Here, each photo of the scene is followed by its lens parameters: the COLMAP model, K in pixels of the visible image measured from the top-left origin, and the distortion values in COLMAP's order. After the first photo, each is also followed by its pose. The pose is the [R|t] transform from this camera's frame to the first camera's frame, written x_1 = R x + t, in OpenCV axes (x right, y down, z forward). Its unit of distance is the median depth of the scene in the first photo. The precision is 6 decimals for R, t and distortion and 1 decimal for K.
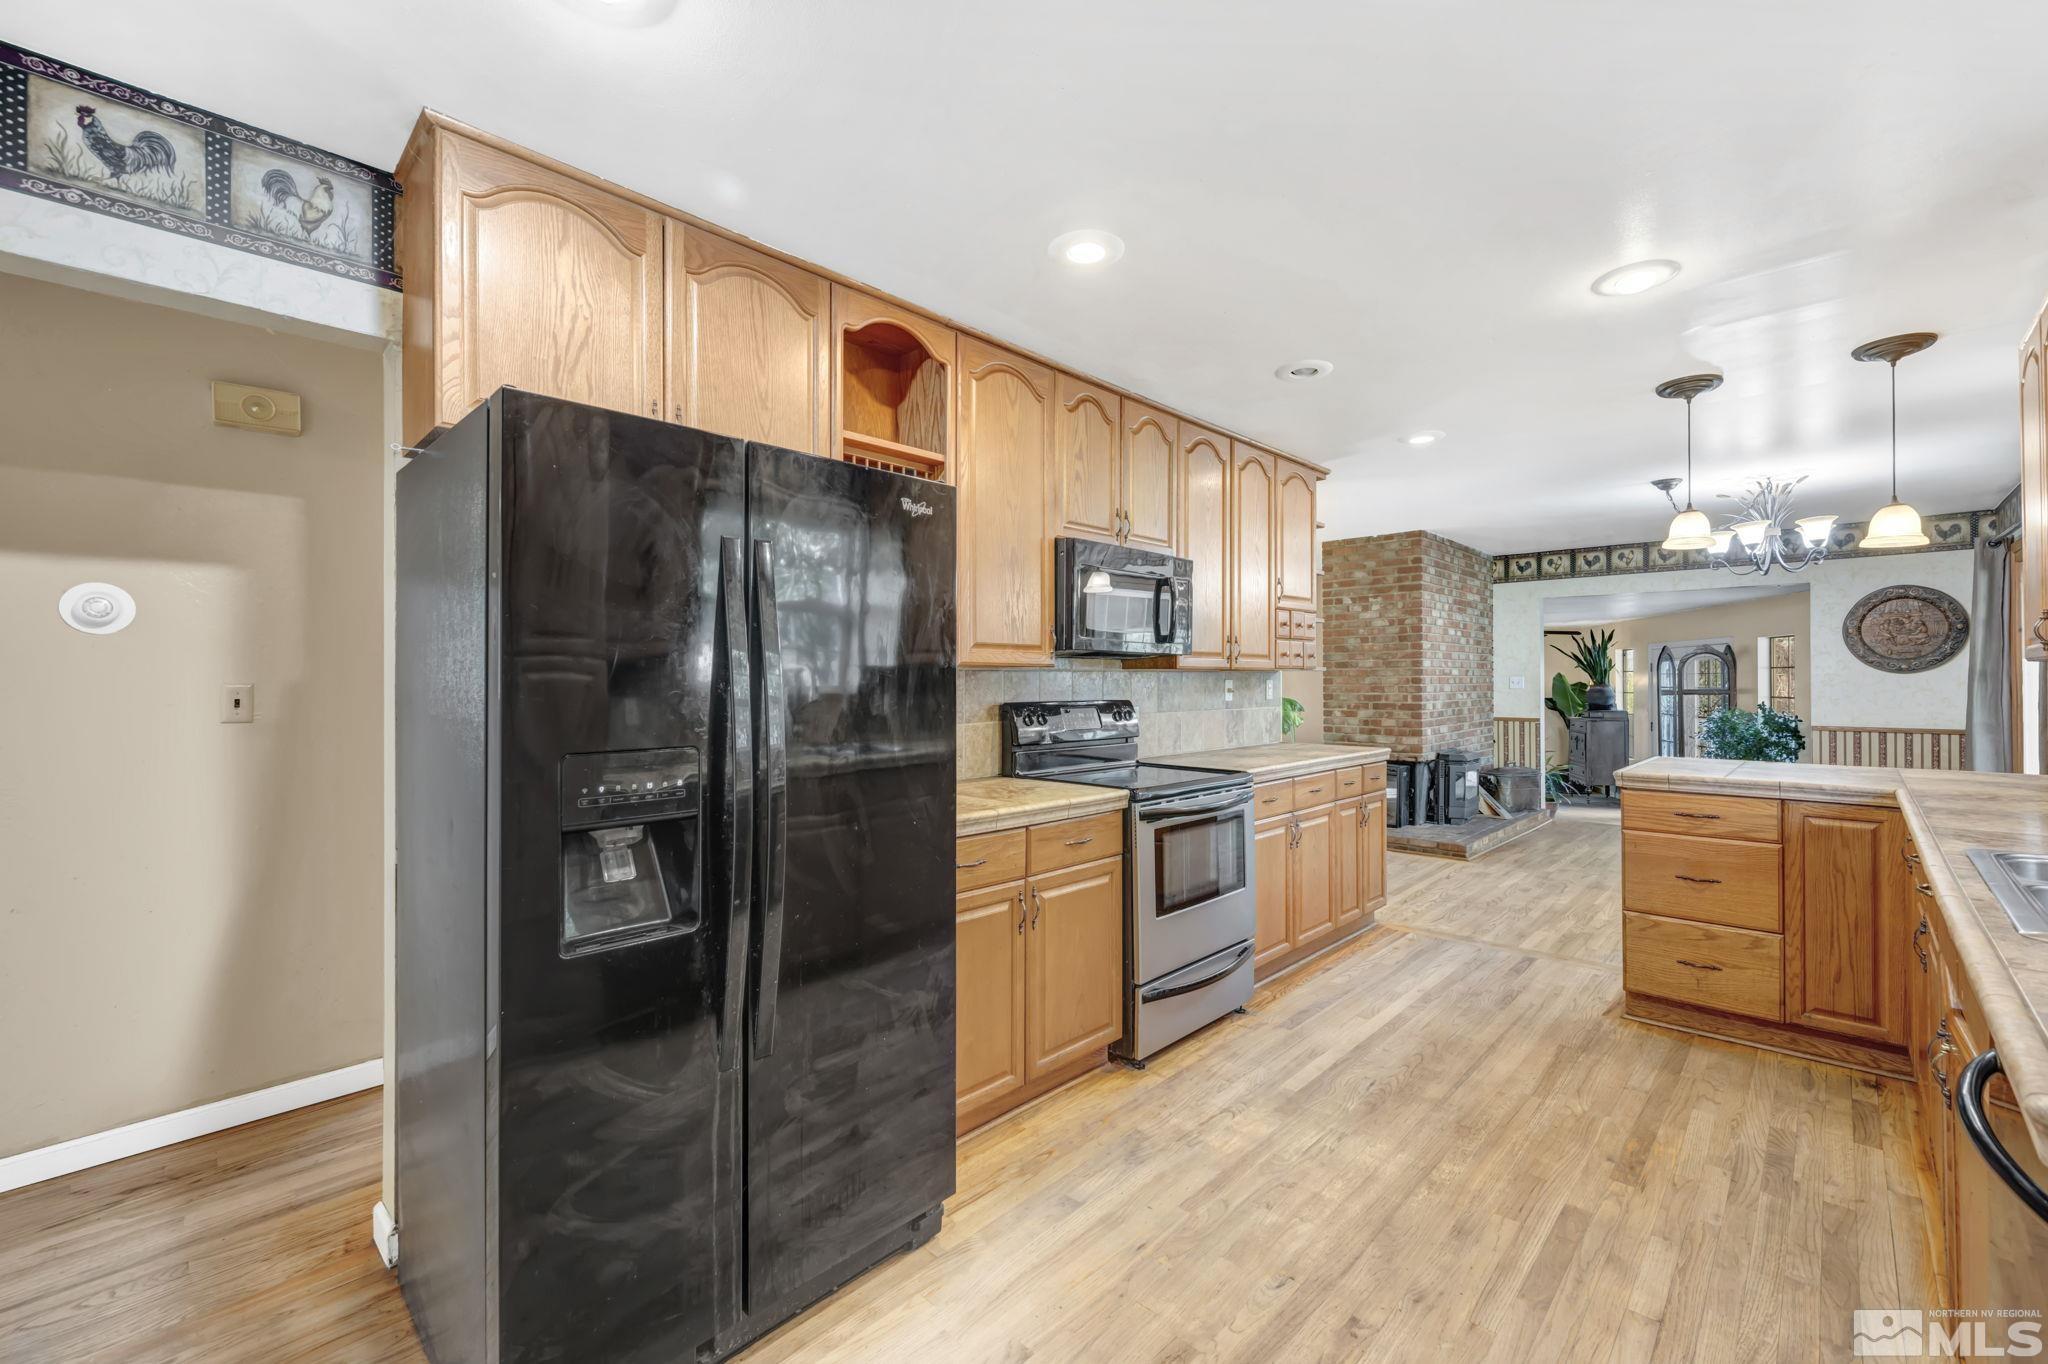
lens RADIAL K [[844.9, 0, 1024.7], [0, 844.9, 677.5], [0, 0, 1]] dist [-0.000628, 0.000255]
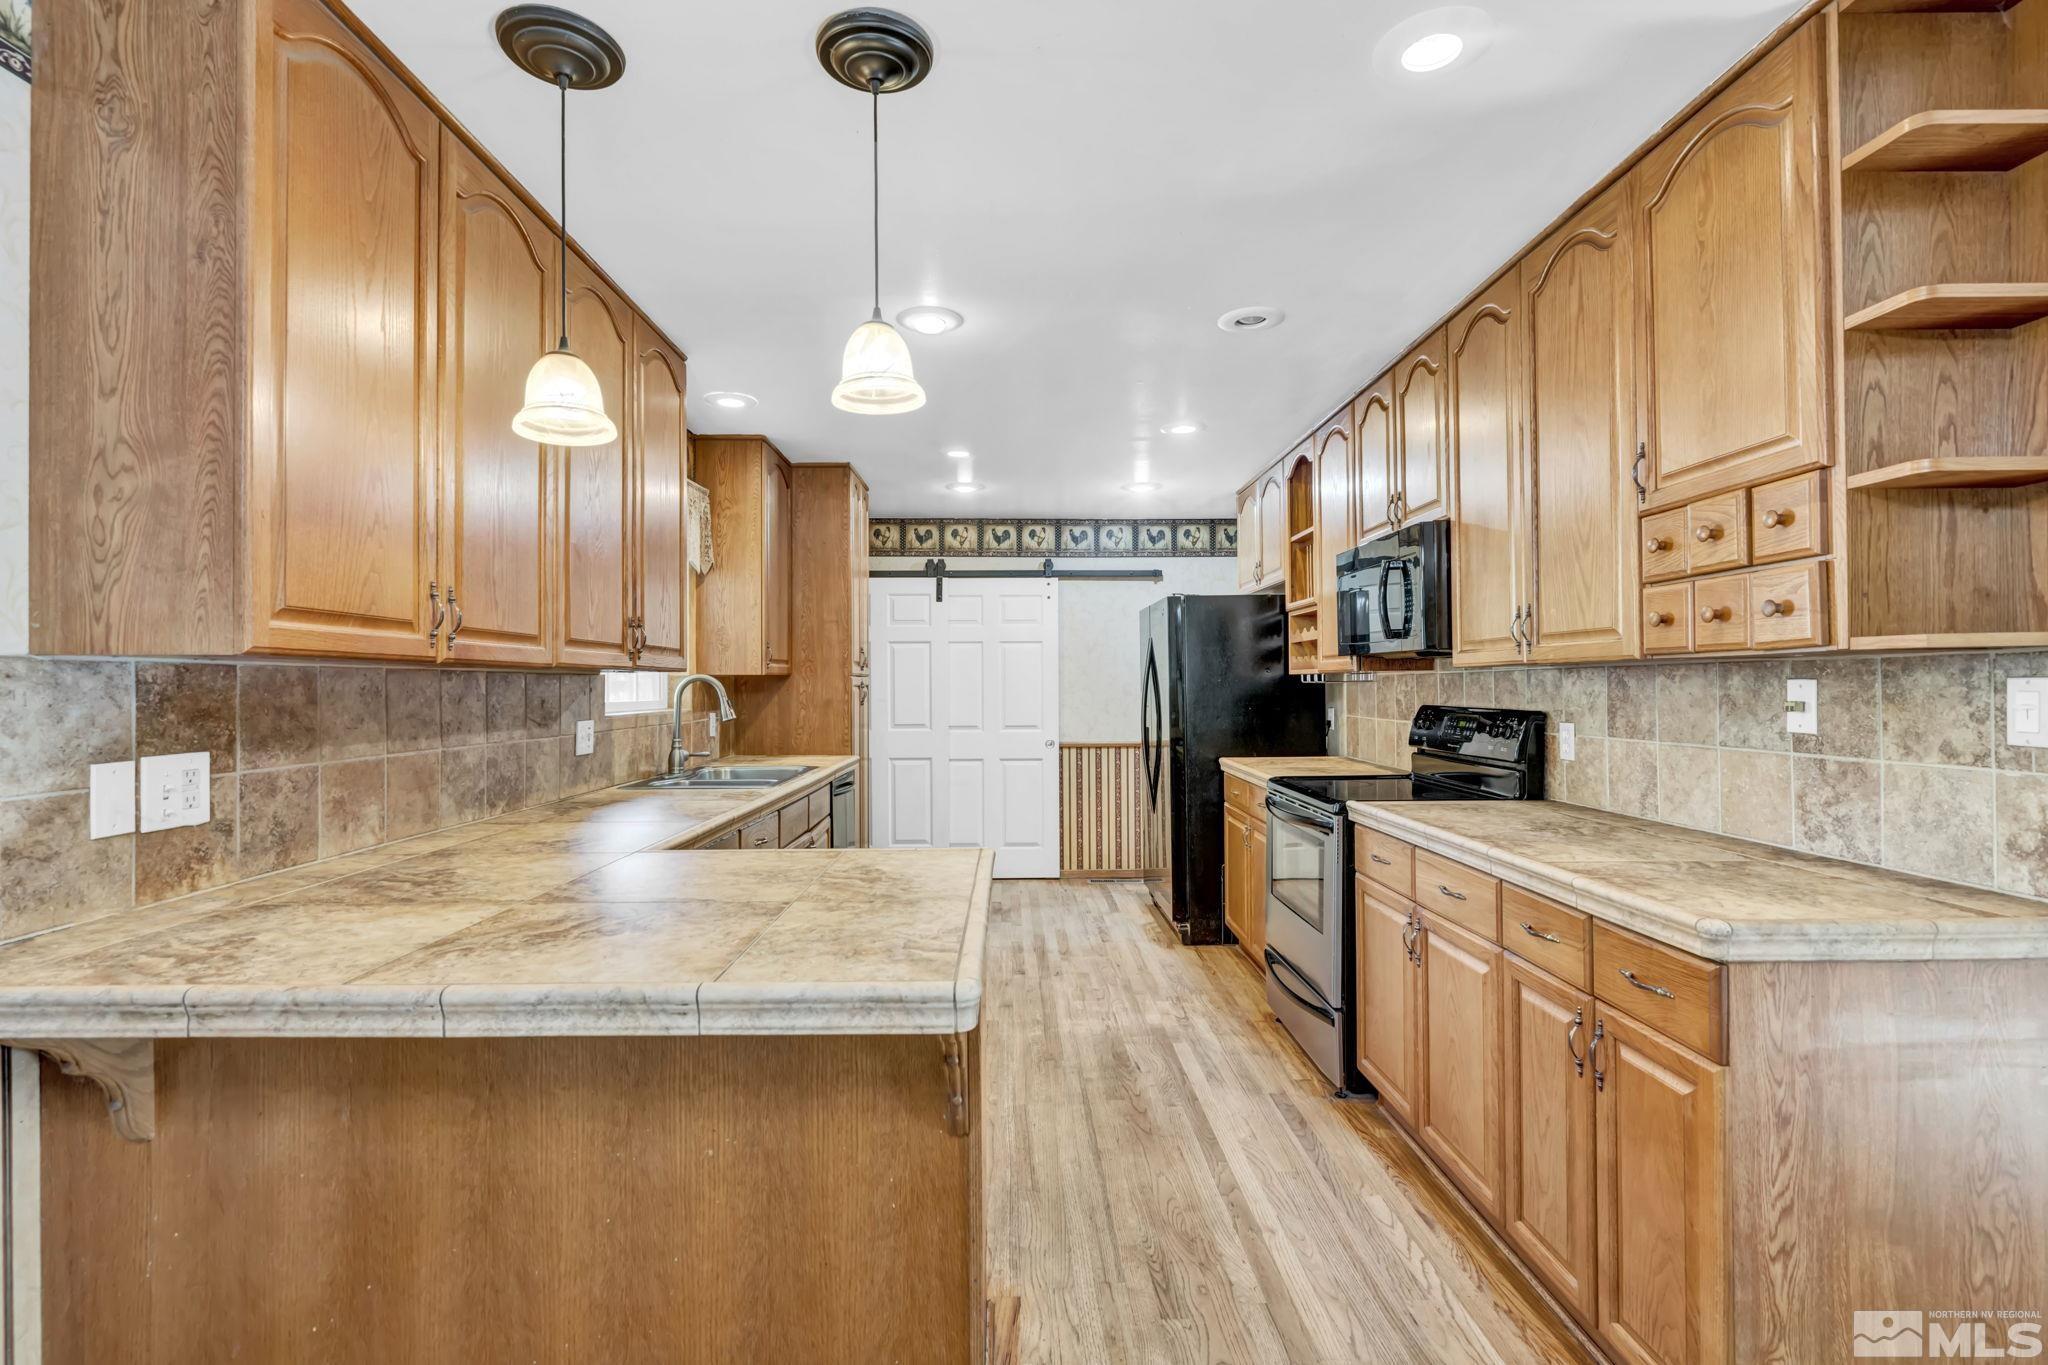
lens RADIAL K [[921.1, 0, 1013.2], [0, 921.1, 681.7], [0, 0, 1]] dist [-0.001788, -0.000552]
pose [[-0.714497, 0.004234, -0.699626, 0.571346], [0.011462, 0.999918, -0.005654, 0.001234], [0.699544, -0.012059, -0.714487, 0.740069]]
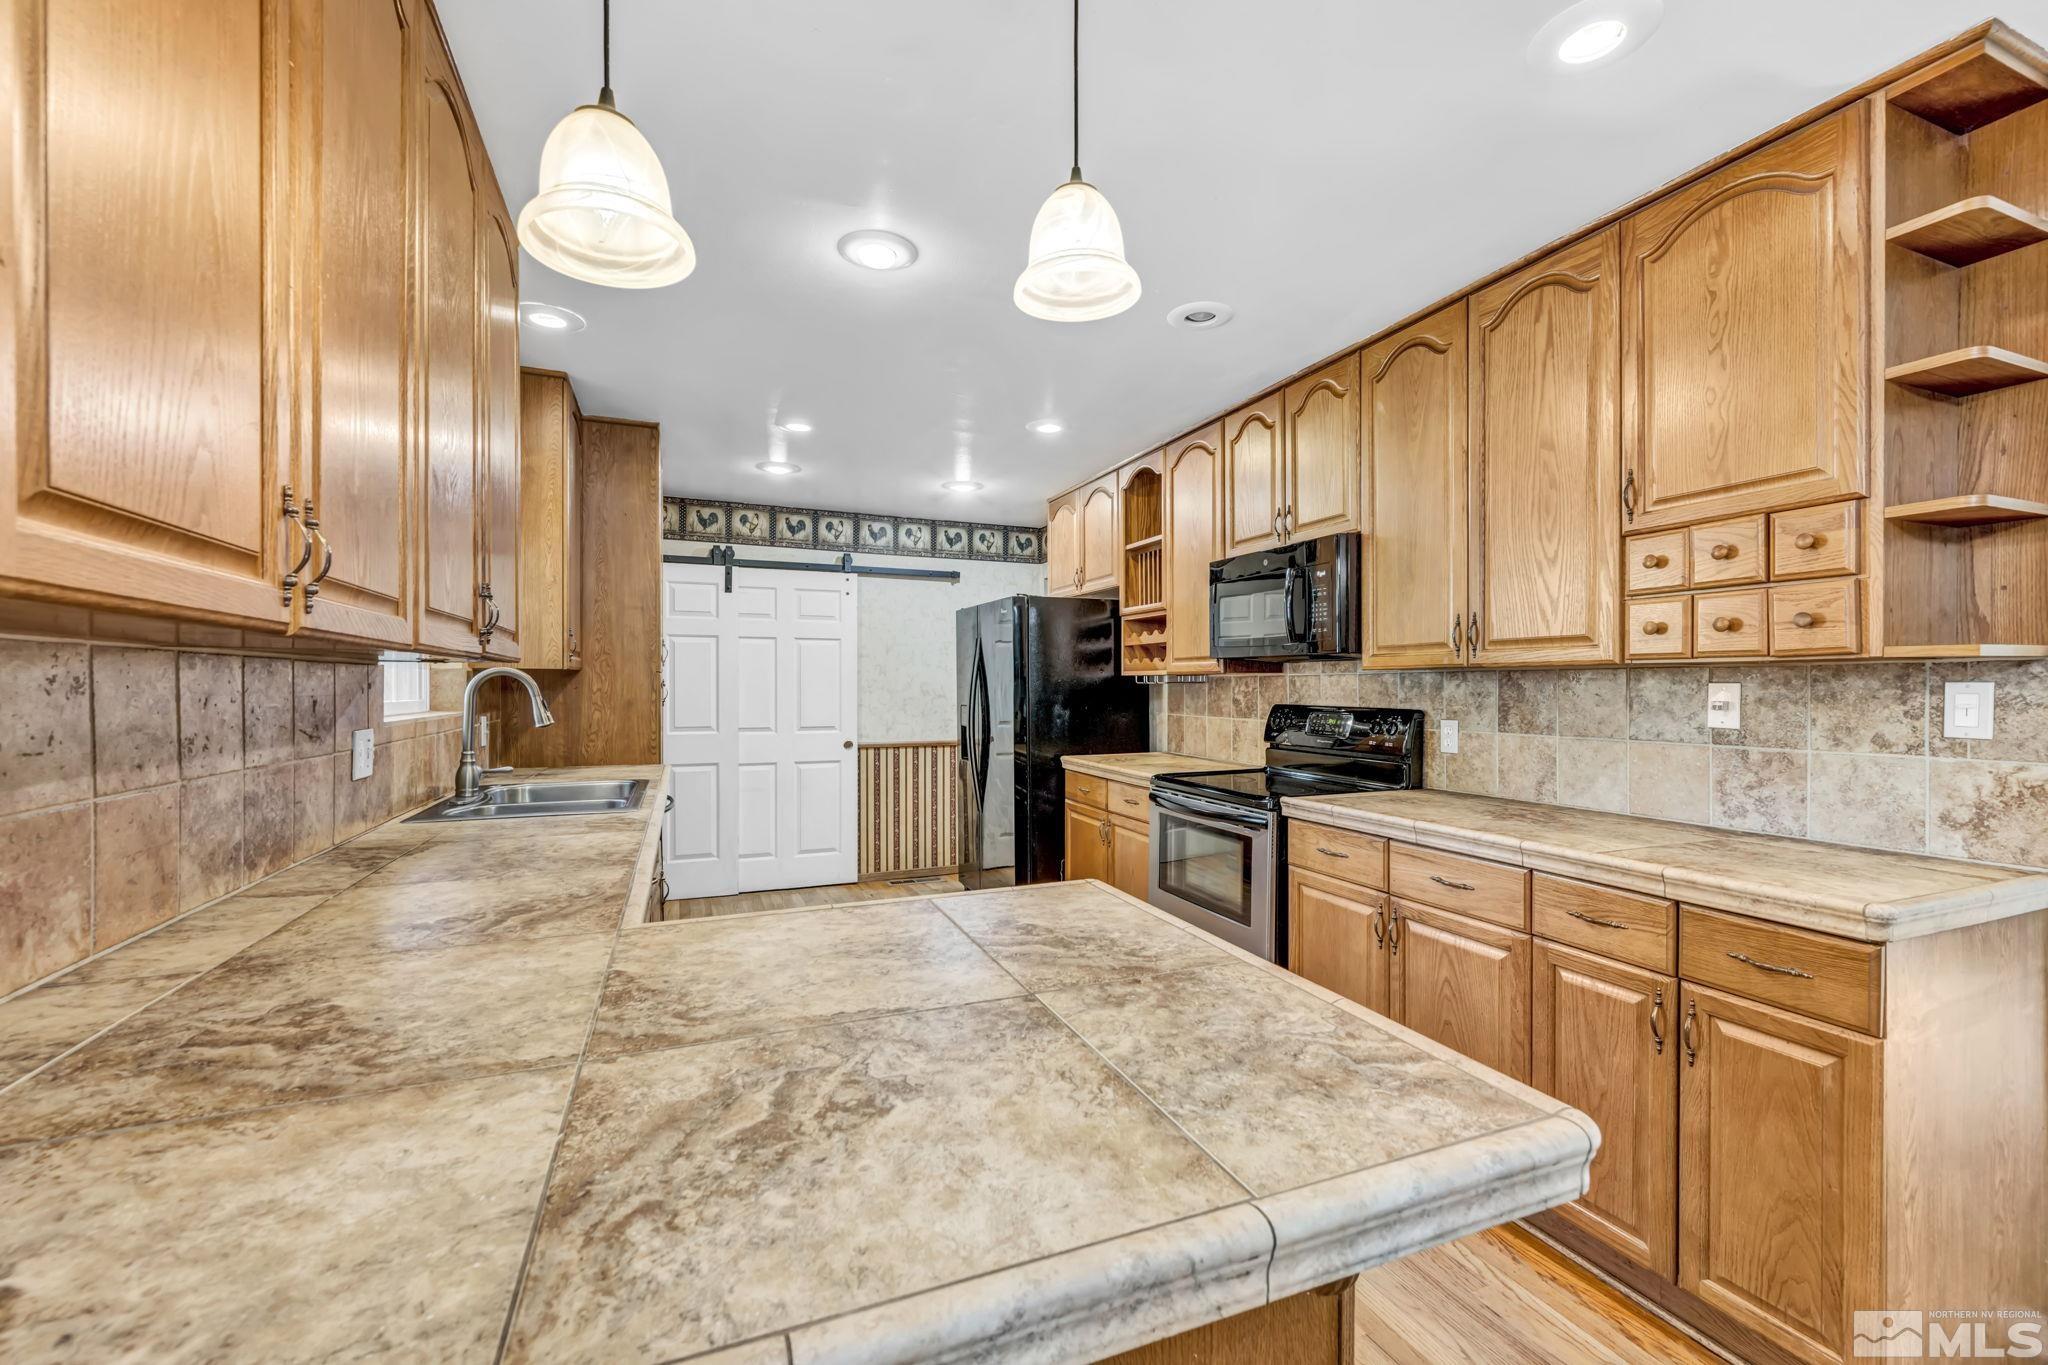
lens RADIAL K [[847.1, 0, 1038.4], [0, 847.1, 692.4], [0, 0, 1]] dist [-0.000614, -0.000025]
pose [[-0.392962, 0.010738, -0.919492, 0.582979], [0.005210, 0.999942, 0.009450, 0.000929], [0.919540, -0.001077, -0.392995, 0.587790]]
